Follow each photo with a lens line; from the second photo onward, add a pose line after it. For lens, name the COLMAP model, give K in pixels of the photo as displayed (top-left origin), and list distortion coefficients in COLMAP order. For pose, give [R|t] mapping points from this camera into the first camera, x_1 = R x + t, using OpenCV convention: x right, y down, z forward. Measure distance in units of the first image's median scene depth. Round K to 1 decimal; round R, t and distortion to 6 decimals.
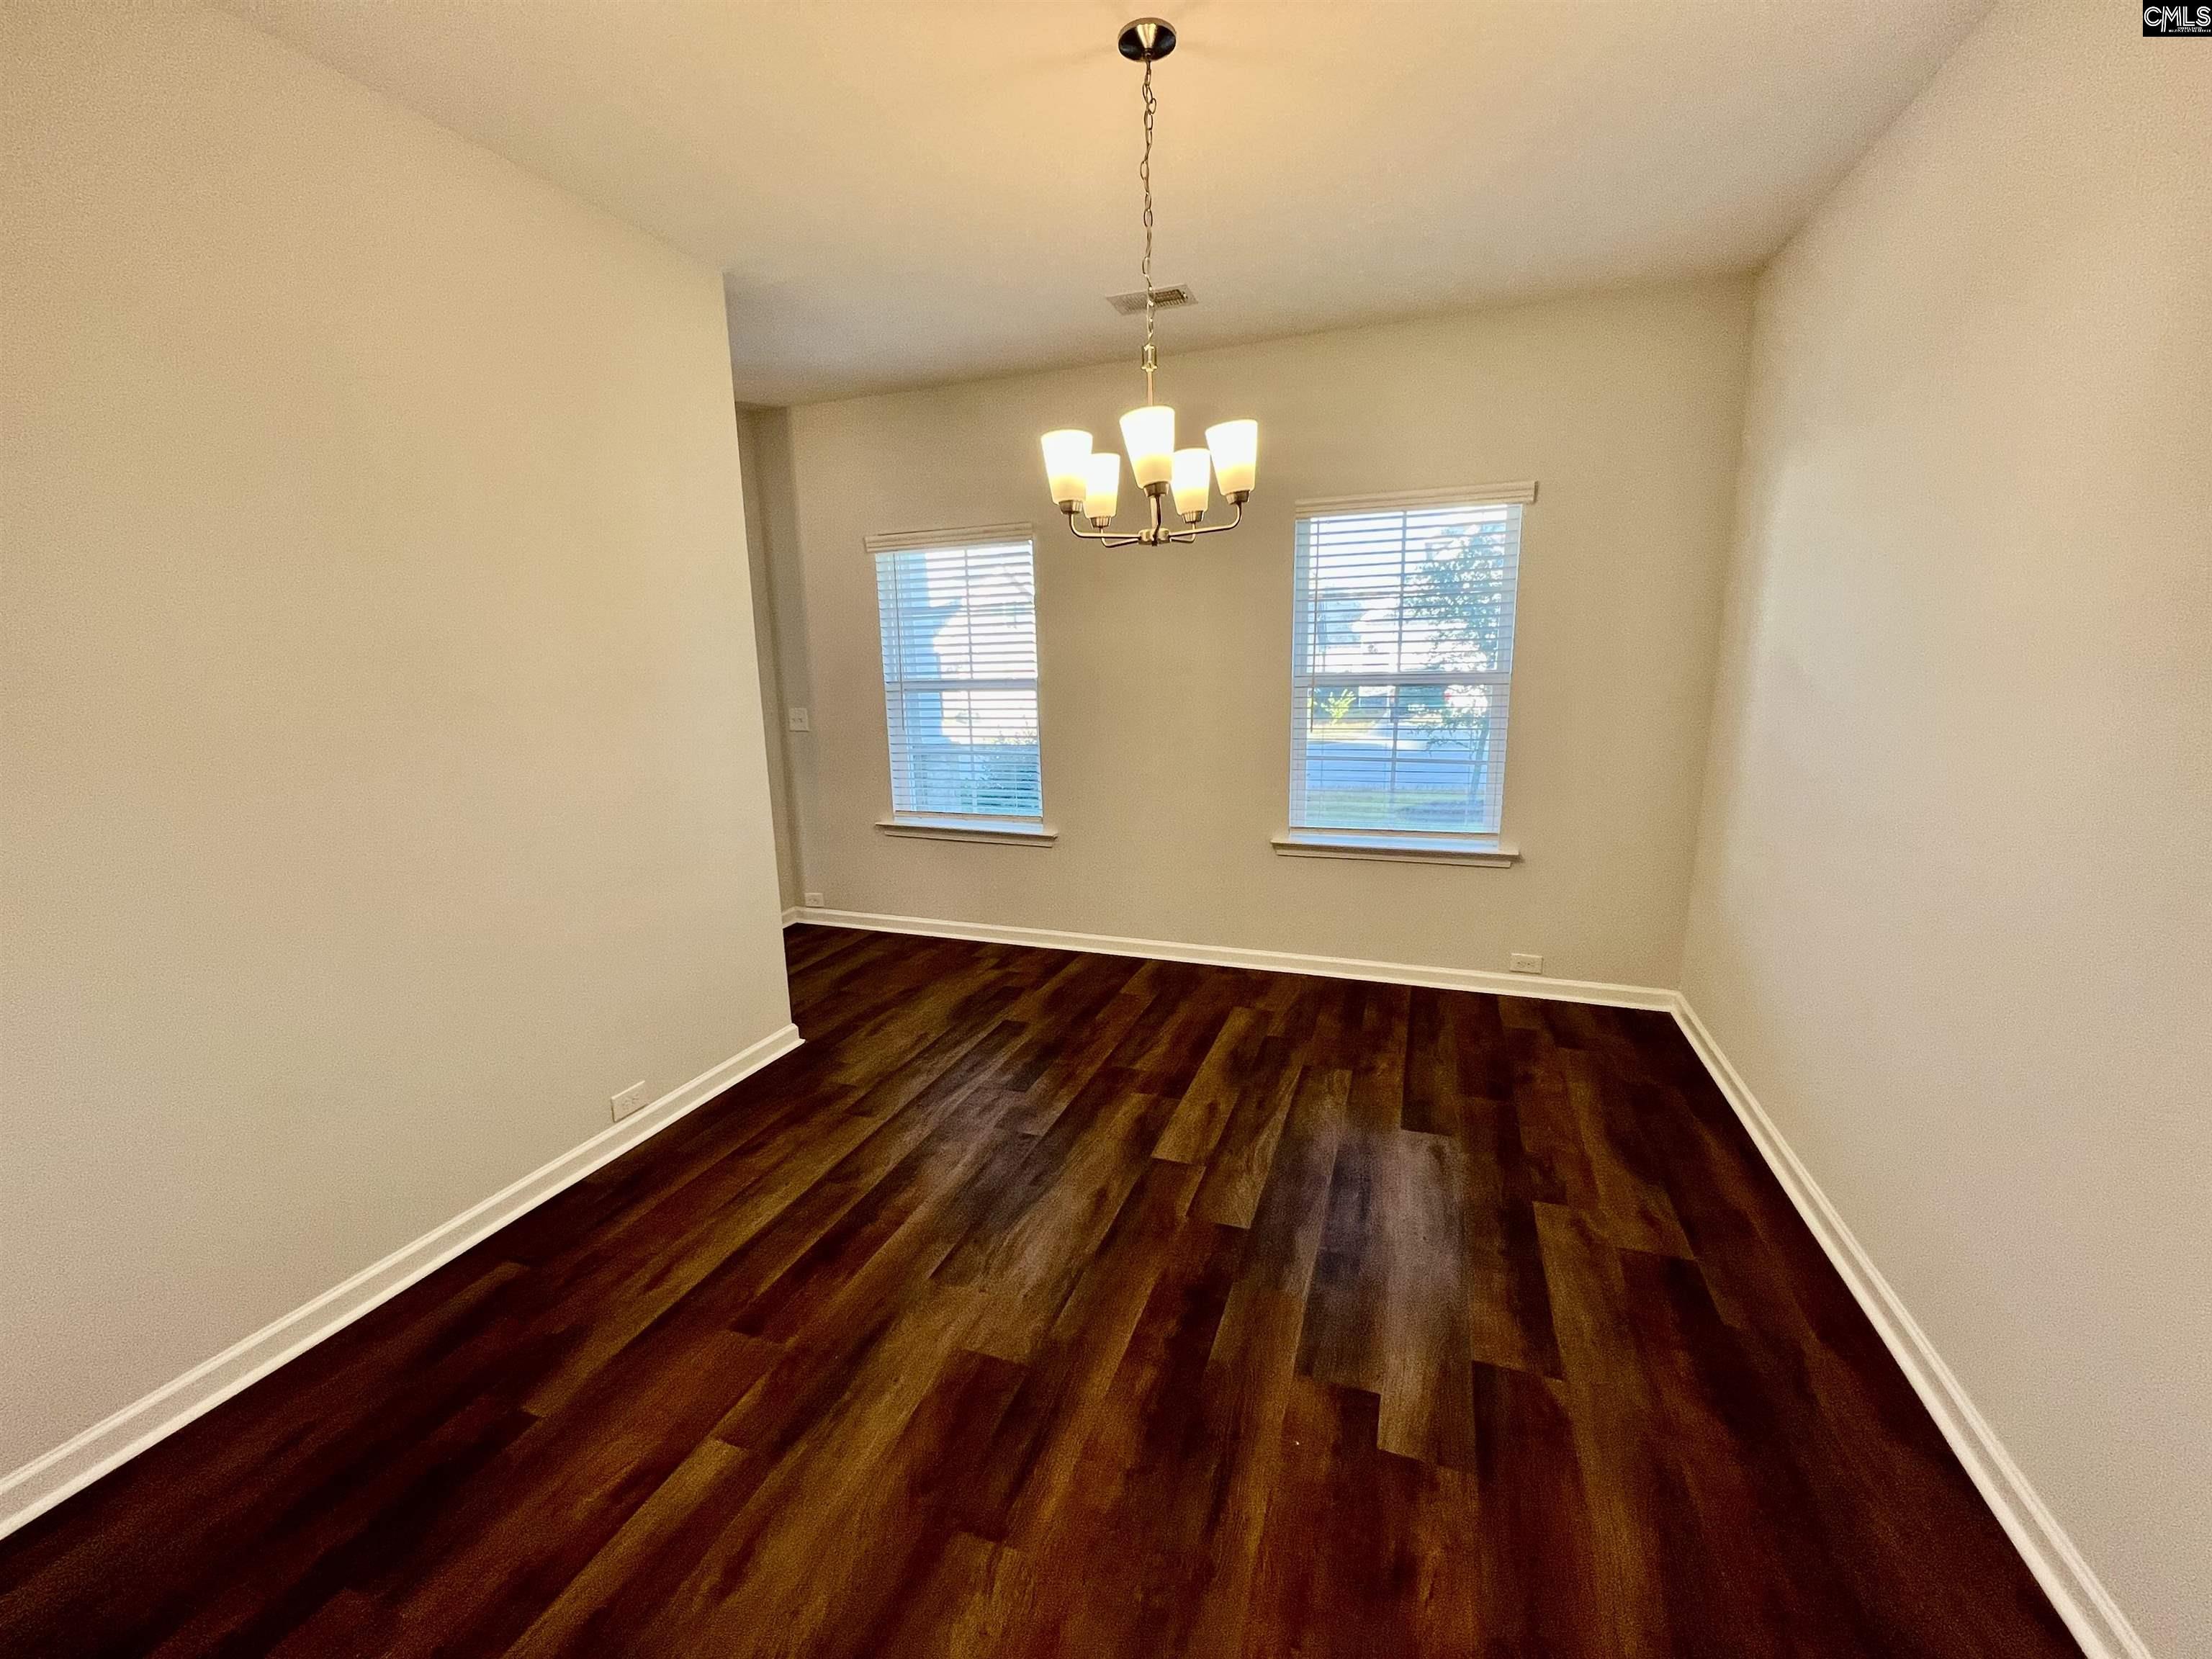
lens RADIAL K [[886.9, 0, 1105.8], [0, 886.9, 834.5], [0, 0, 1]] dist [-0.001522, 0.000371]
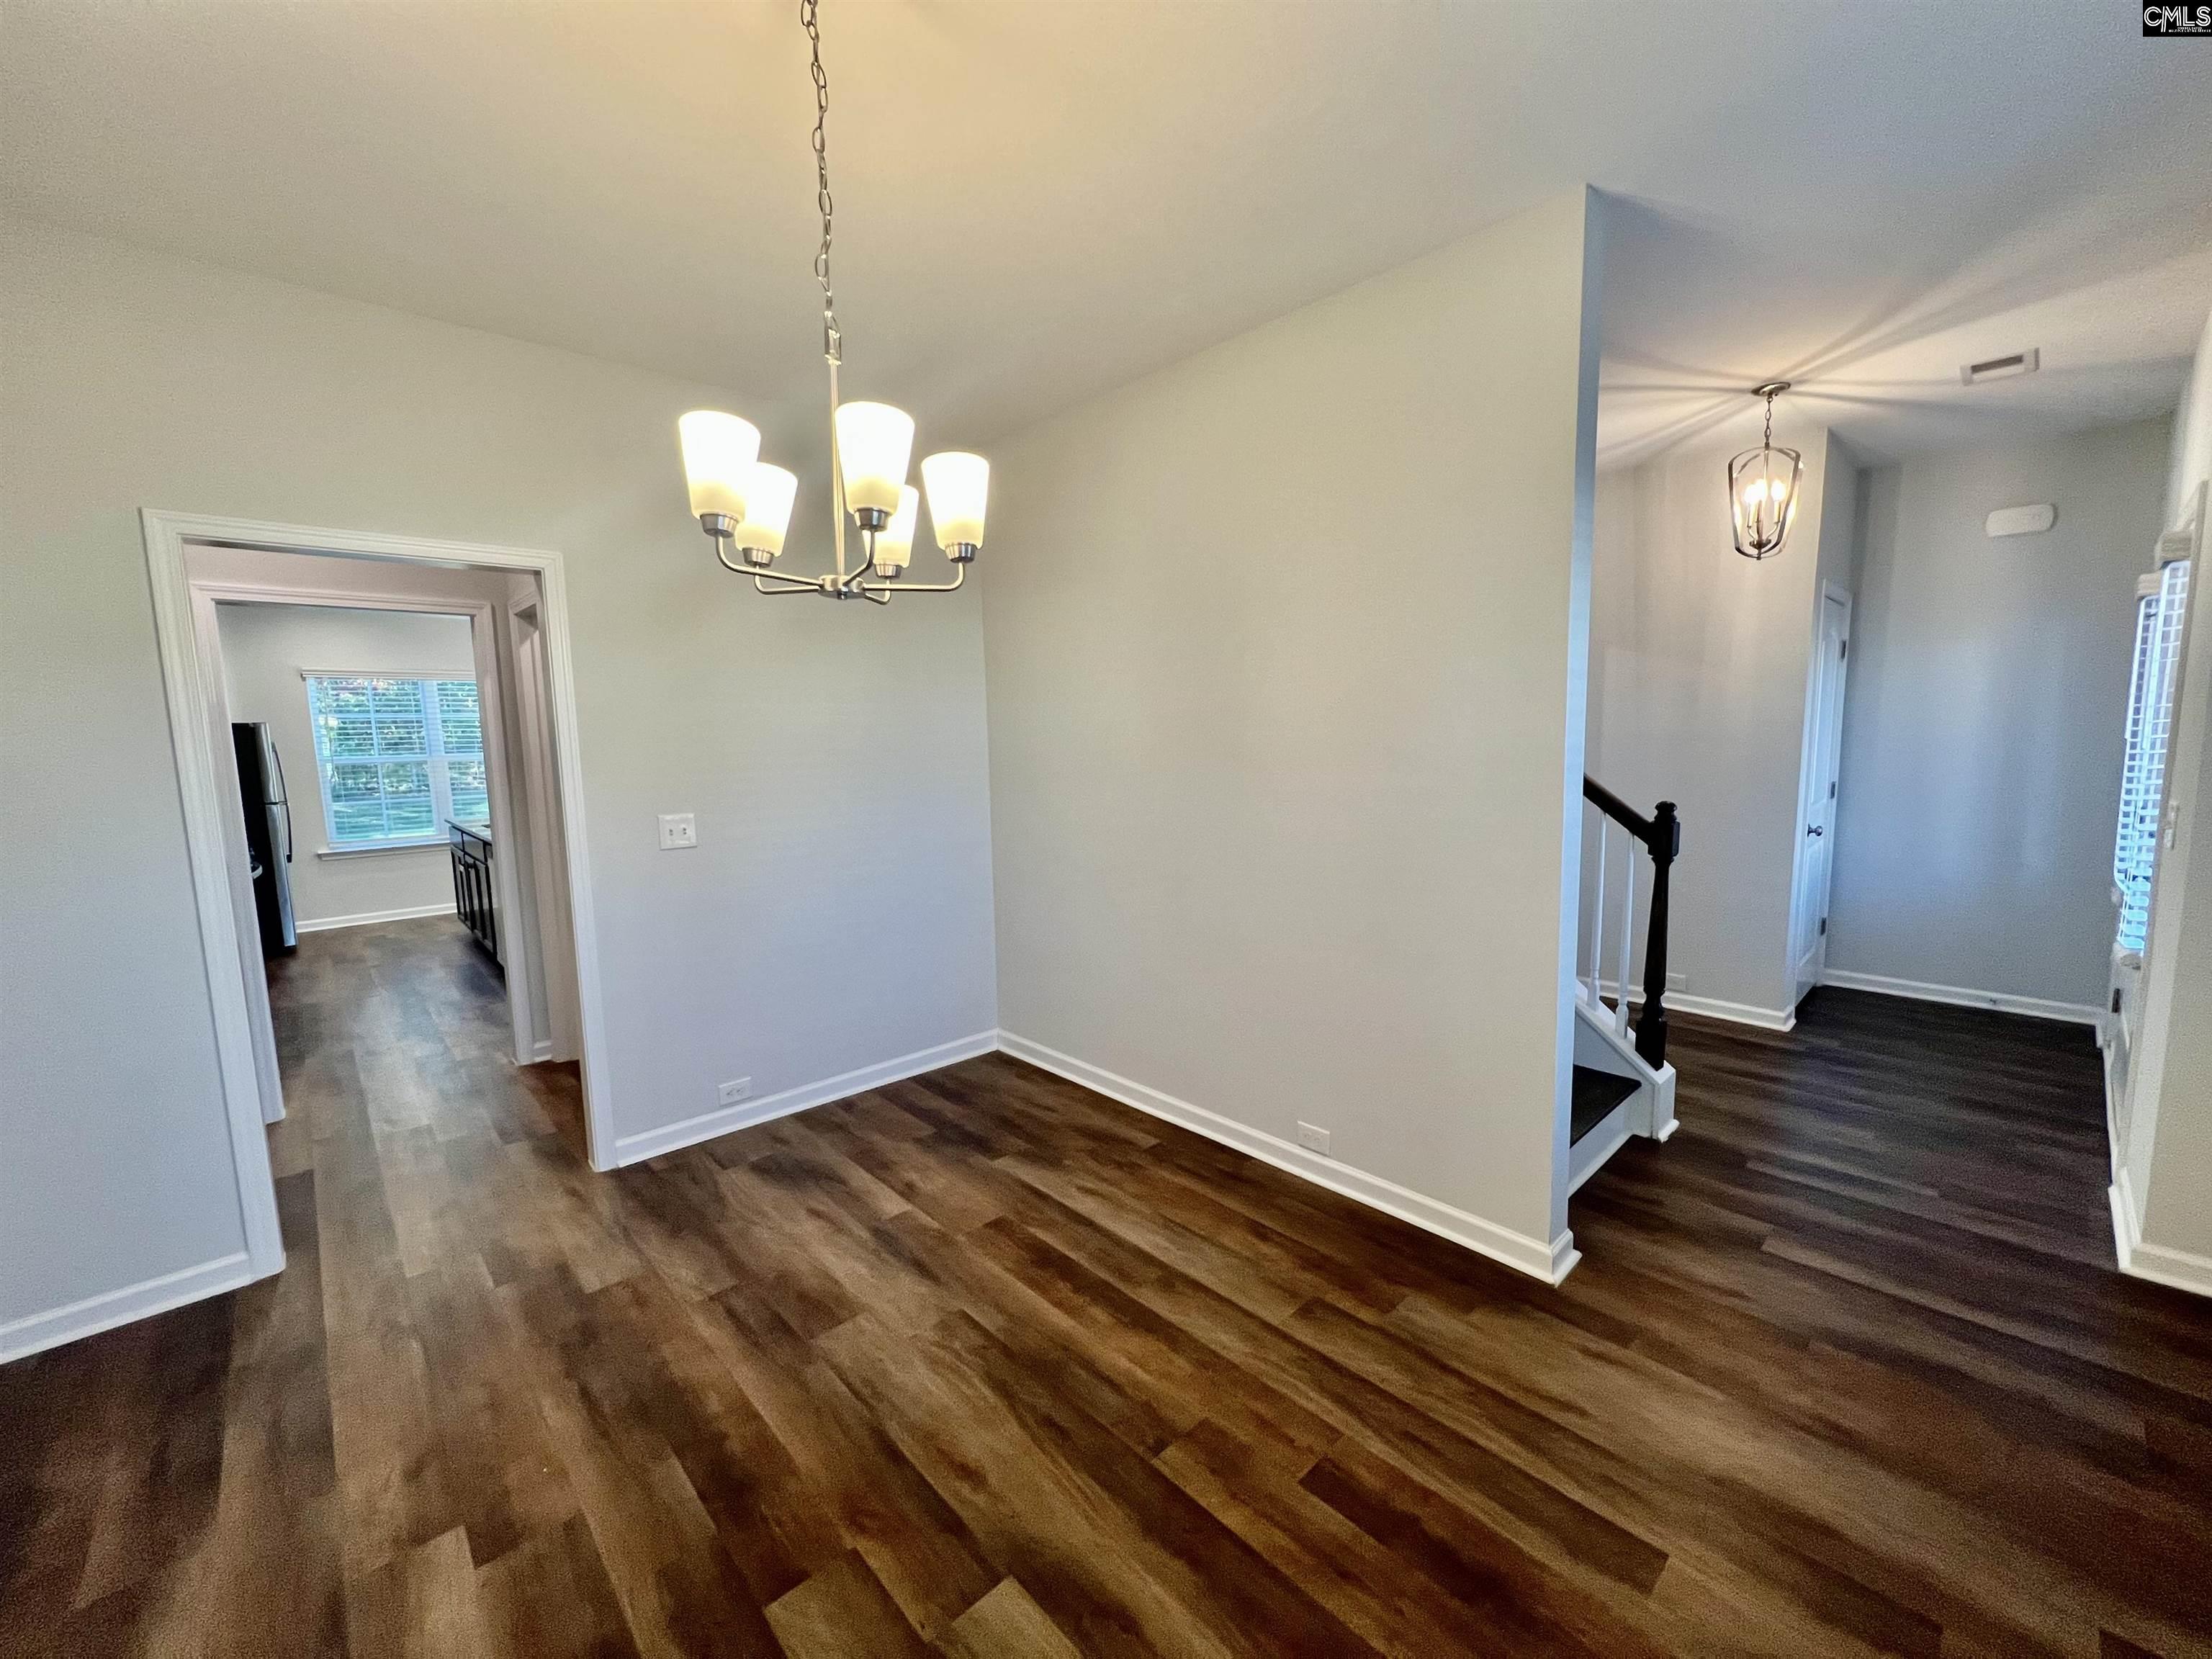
lens RADIAL K [[886.9, 0, 1120.5], [0, 886.9, 833.7], [0, 0, 1]] dist [-0.001522, 0.000371]
pose [[-0.448094, 0.131672, -0.884237, 0.533554], [-0.146654, 0.964868, 0.217997, -0.291251], [0.881876, 0.227360, -0.413041, 1.330749]]
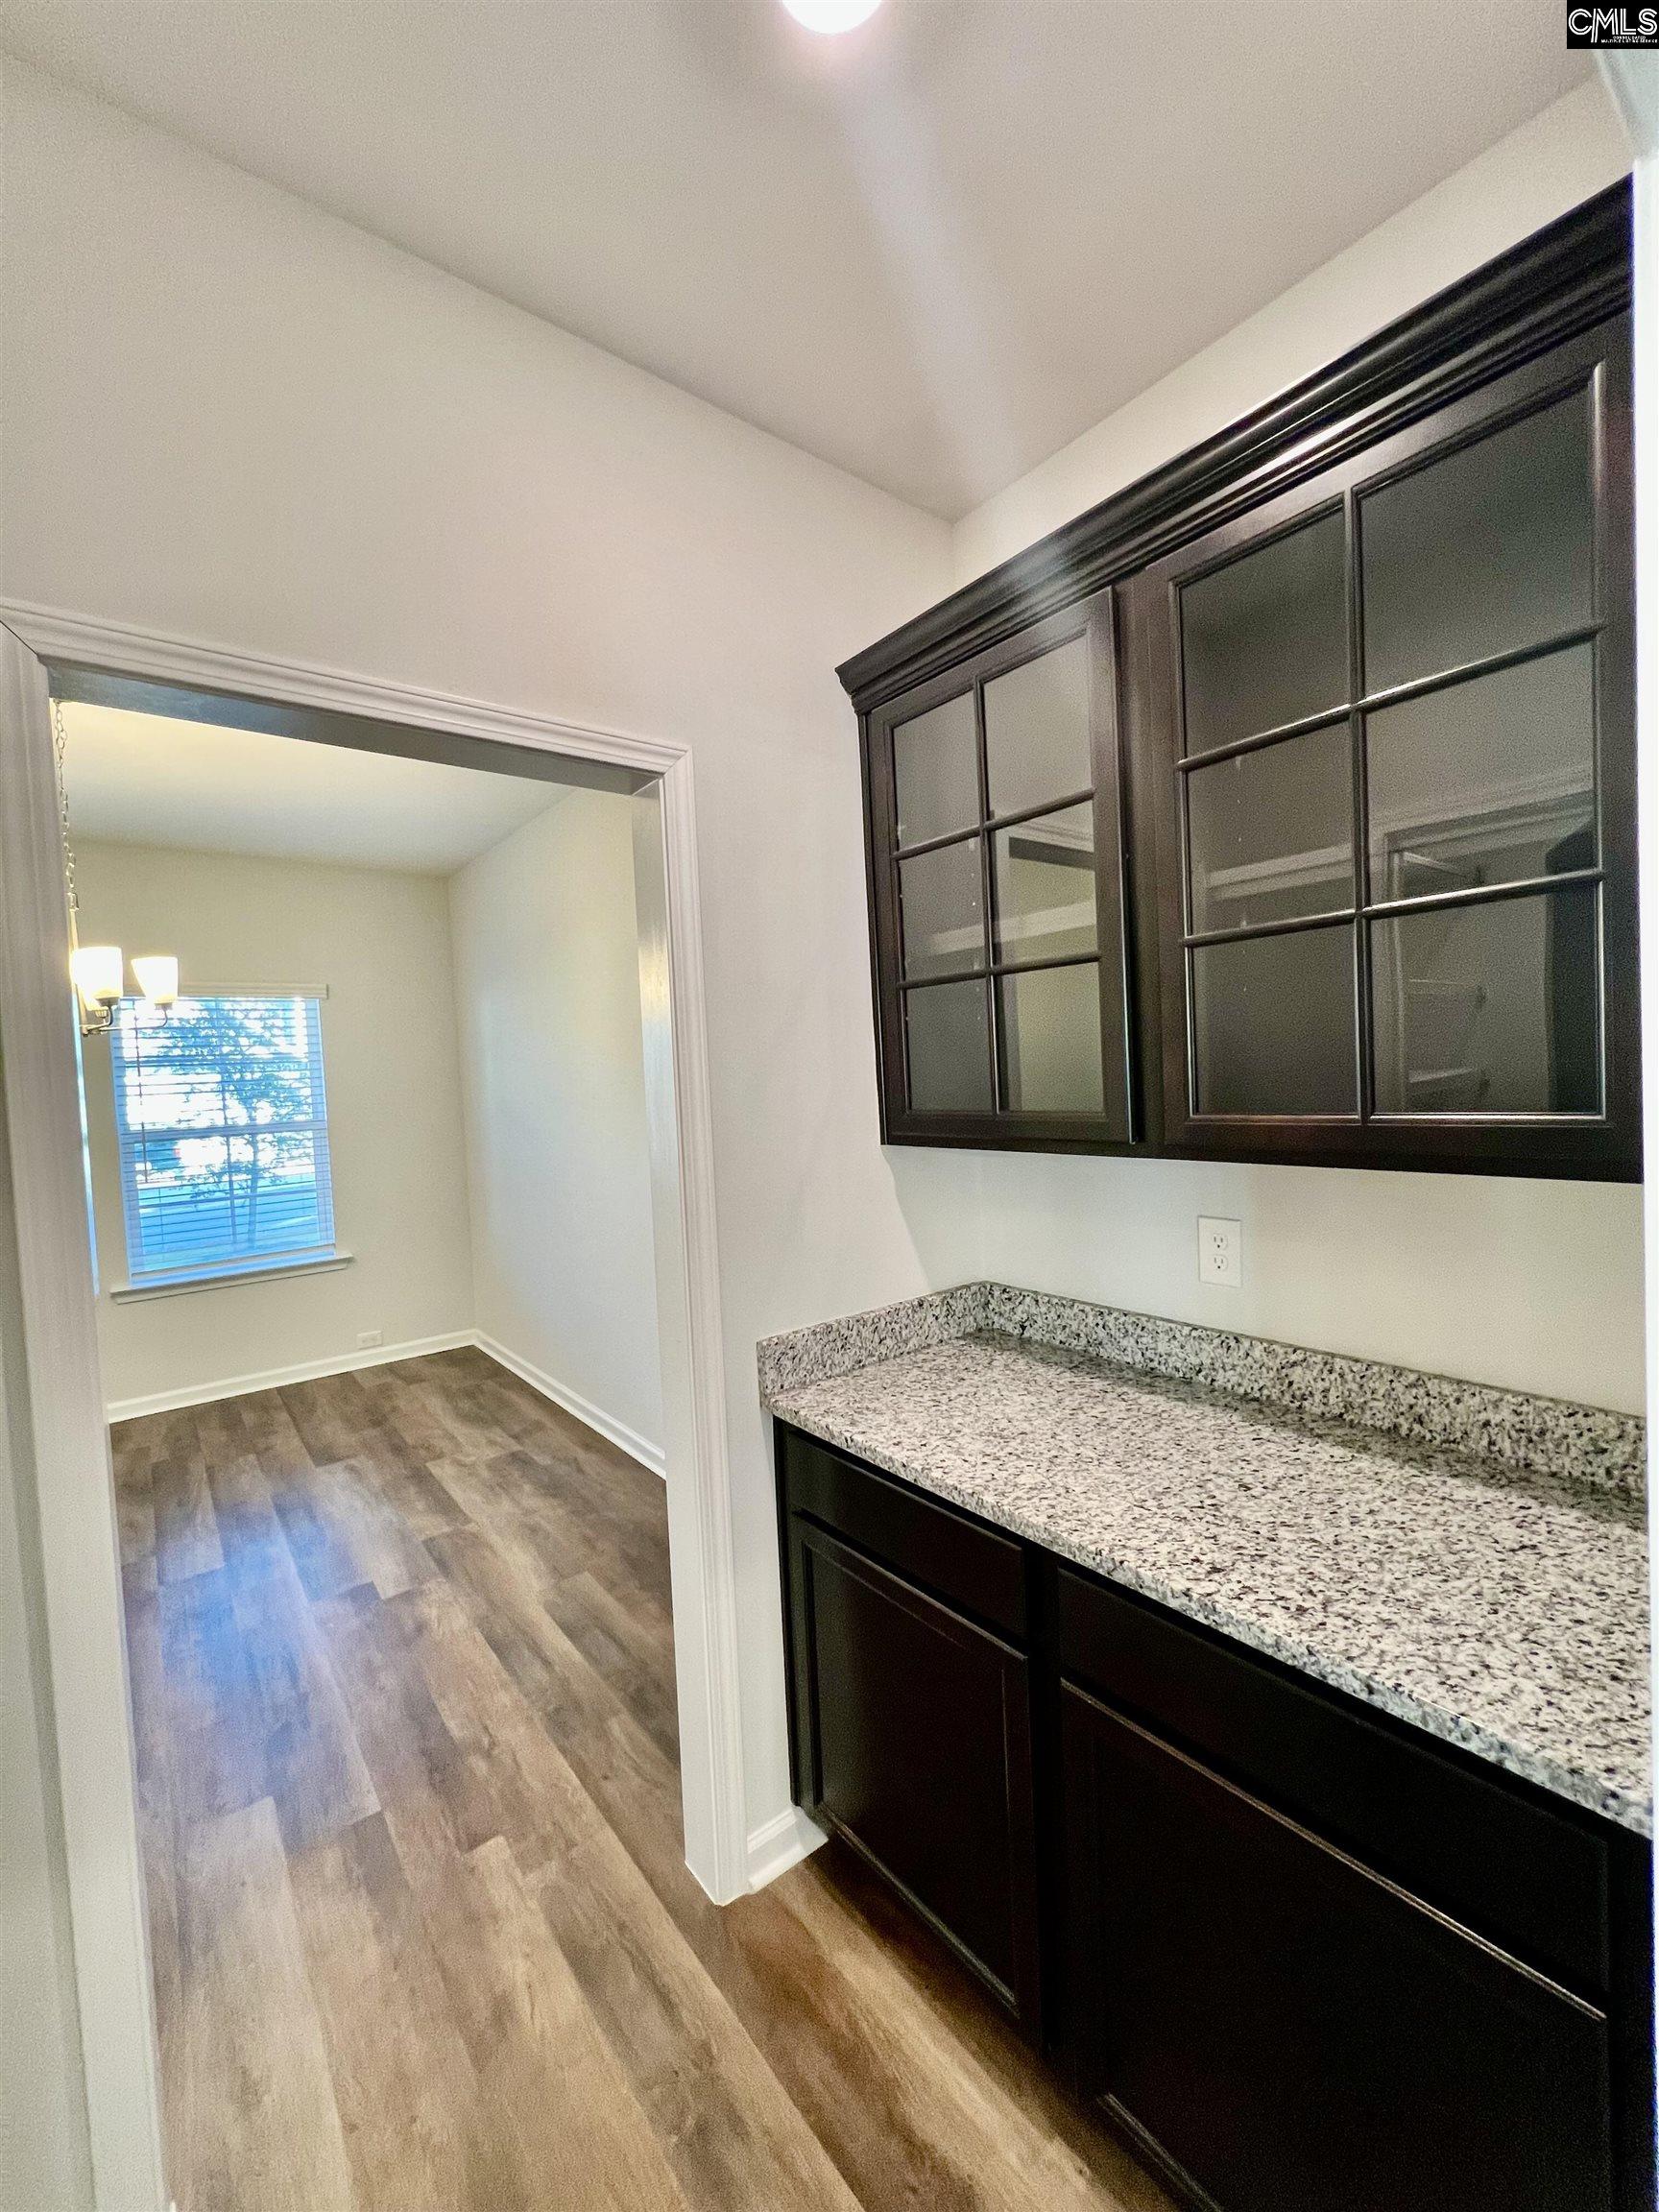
lens RADIAL K [[886.9, 0, 829.3], [0, 886.9, 1111.4], [0, 0, 1]] dist [-0.001522, 0.000371]
pose [[0.524303, -0.042040, 0.850493, -0.409948], [0.199827, 0.976965, -0.074896, 0.080174], [-0.827753, 0.209220, 0.520626, -0.470824]]
